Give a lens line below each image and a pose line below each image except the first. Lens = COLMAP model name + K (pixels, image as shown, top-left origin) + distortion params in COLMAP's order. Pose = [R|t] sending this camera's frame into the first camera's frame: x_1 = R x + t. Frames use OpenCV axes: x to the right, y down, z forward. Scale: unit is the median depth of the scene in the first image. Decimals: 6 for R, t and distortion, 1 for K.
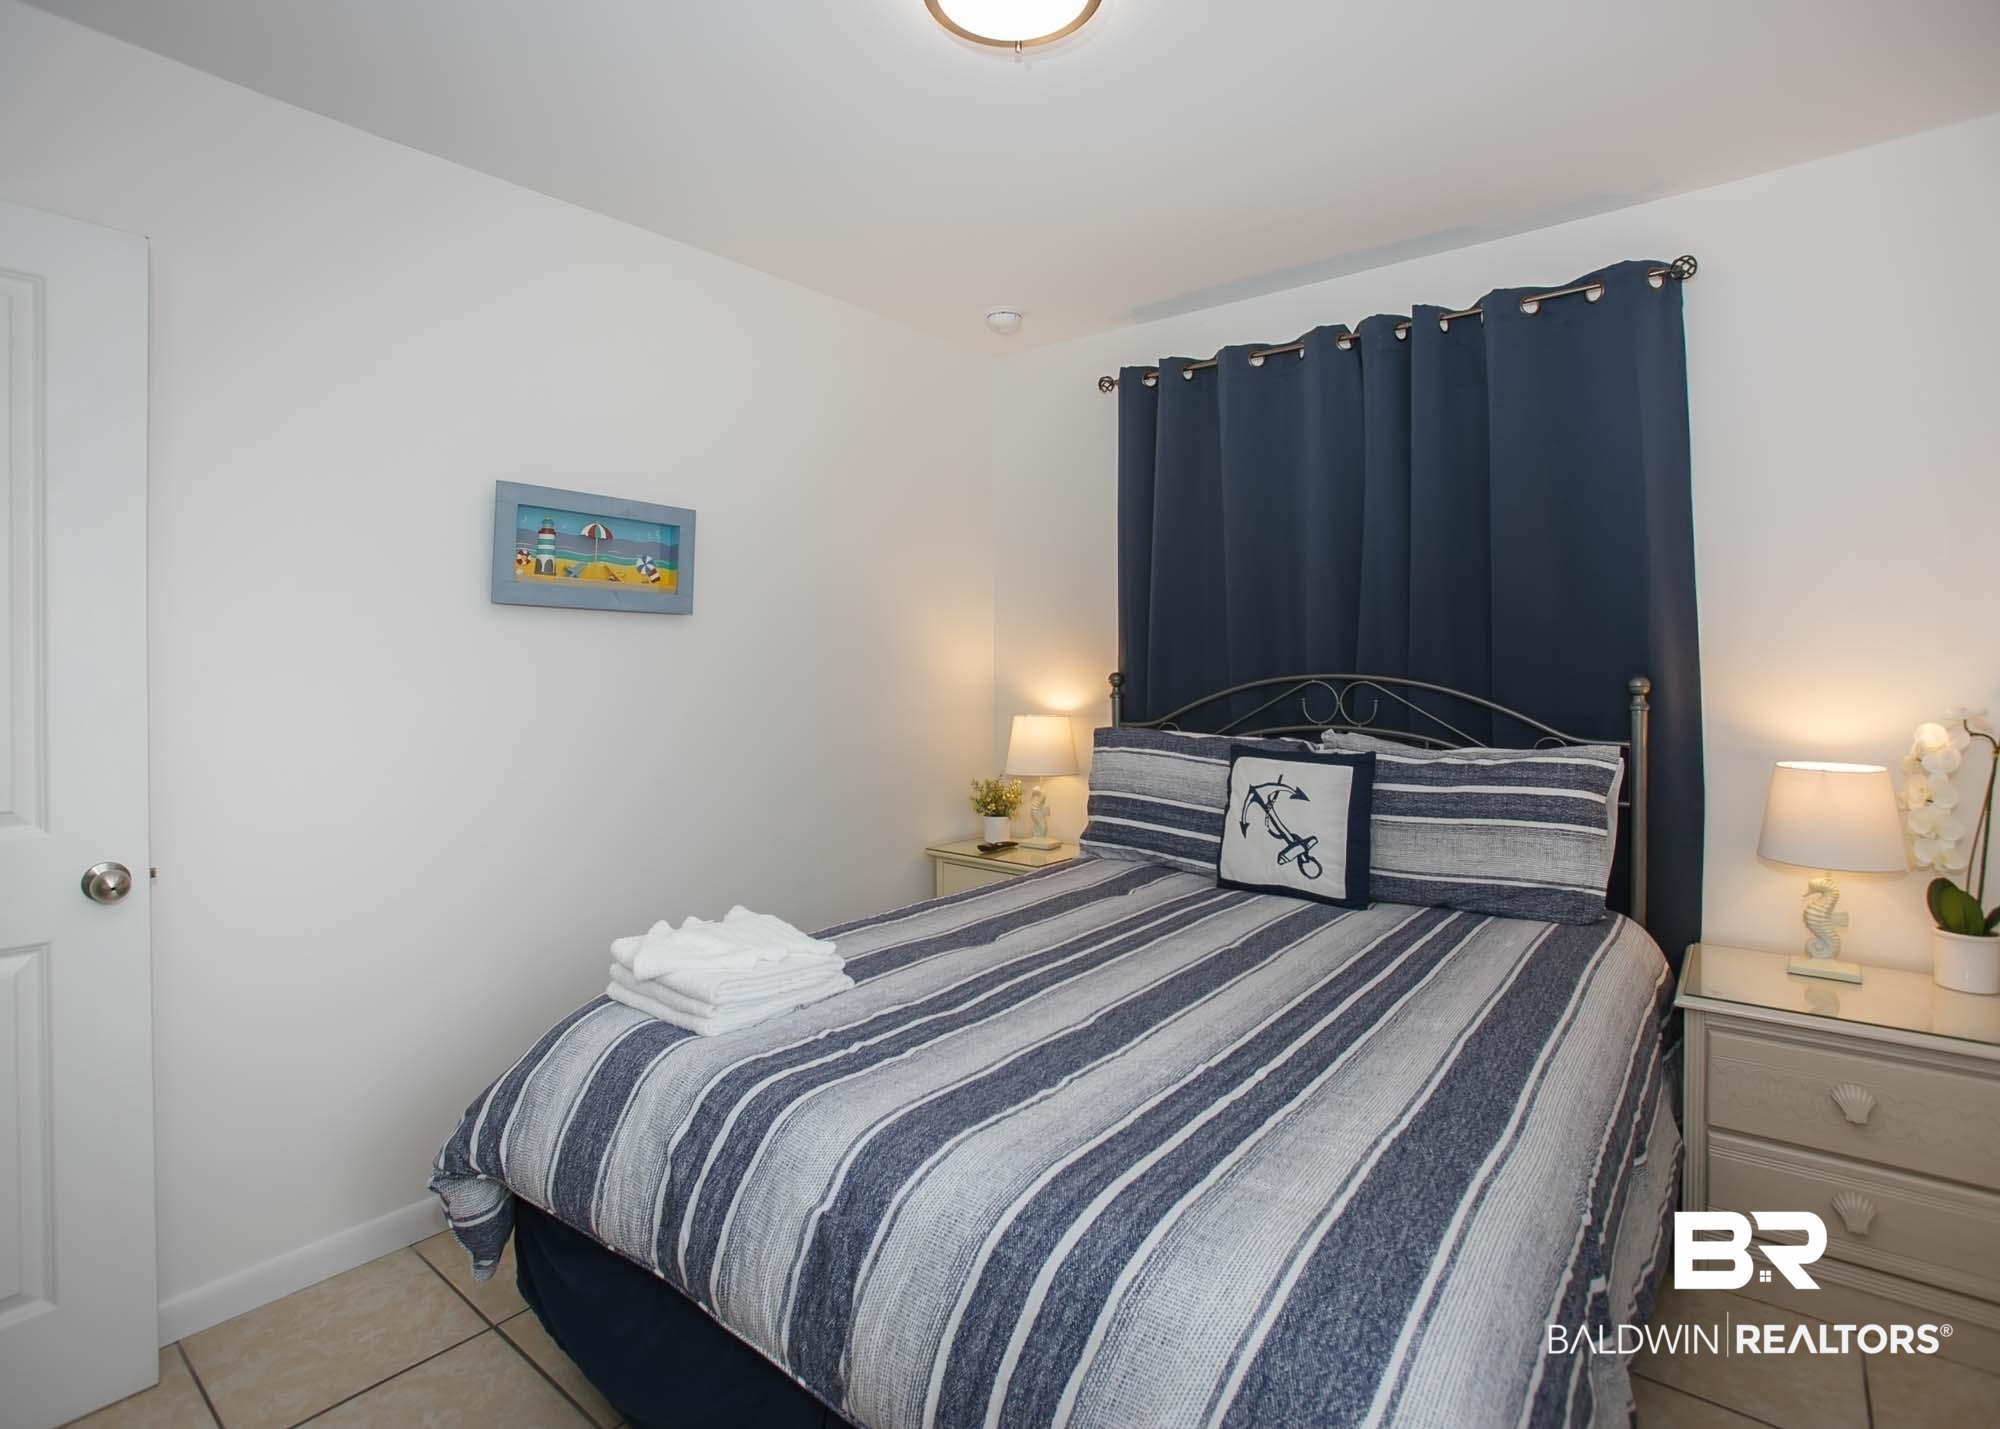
lens RADIAL K [[1039.5, 0, 992.4], [0, 1039.5, 676.5], [0, 0, 1]] dist [-0.090748, 0.056983]
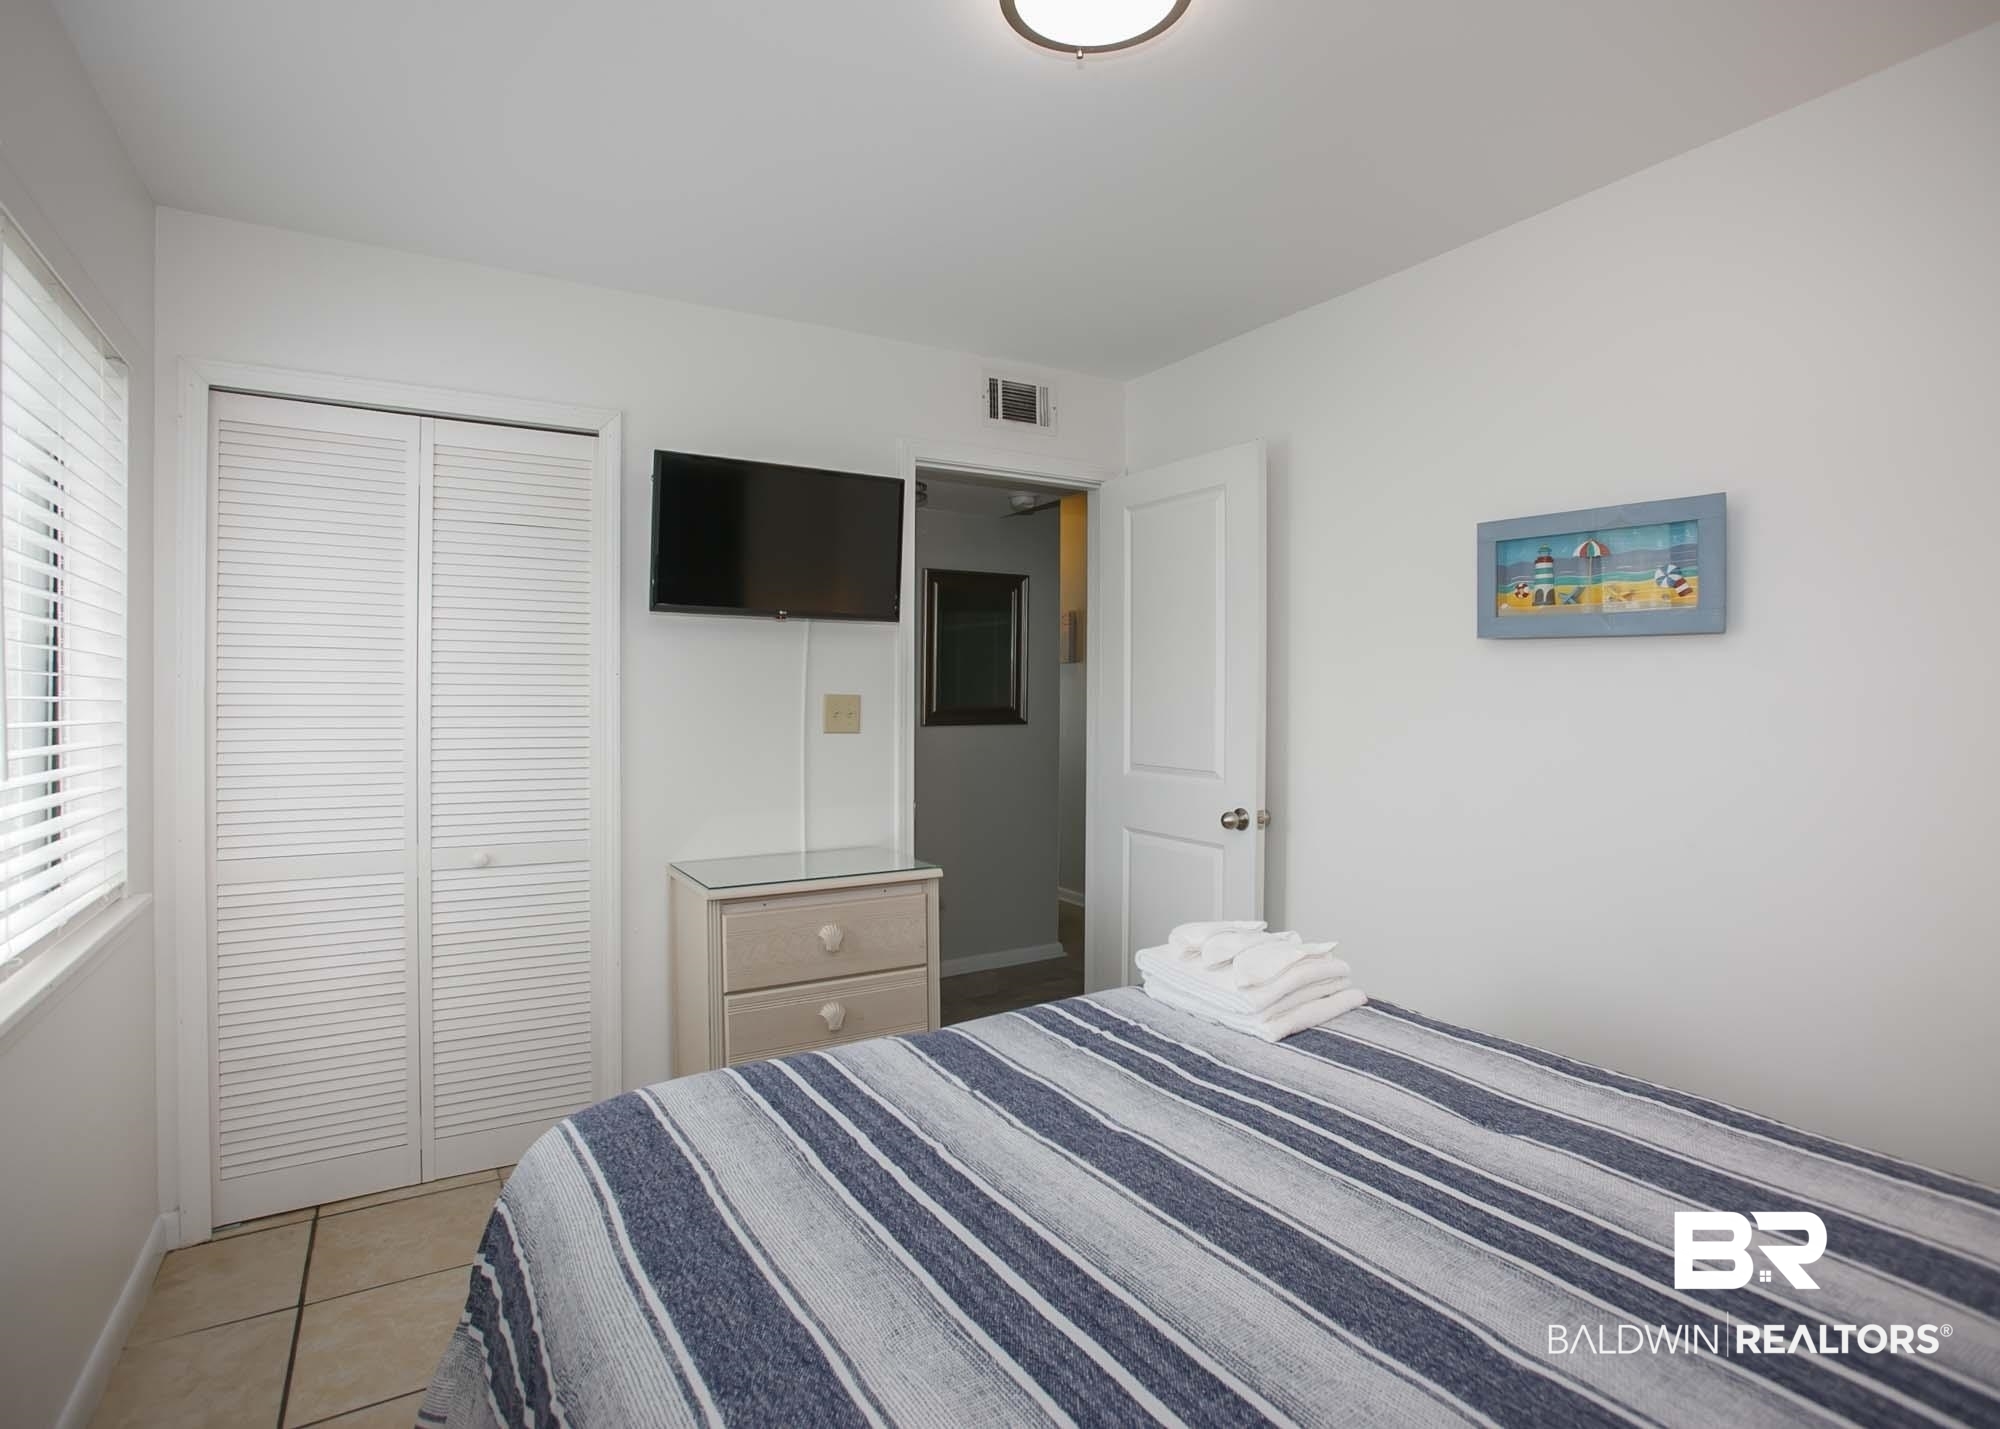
lens RADIAL K [[1035.1, 0, 1001.4], [0, 1035.1, 689.5], [0, 0, 1]] dist [-0.044701, 0.000043]
pose [[-0.367297, 0.000730, -0.930103, 0.854583], [-0.010416, 0.999934, 0.004898, -0.024096], [0.930045, 0.011487, -0.367265, 1.145279]]
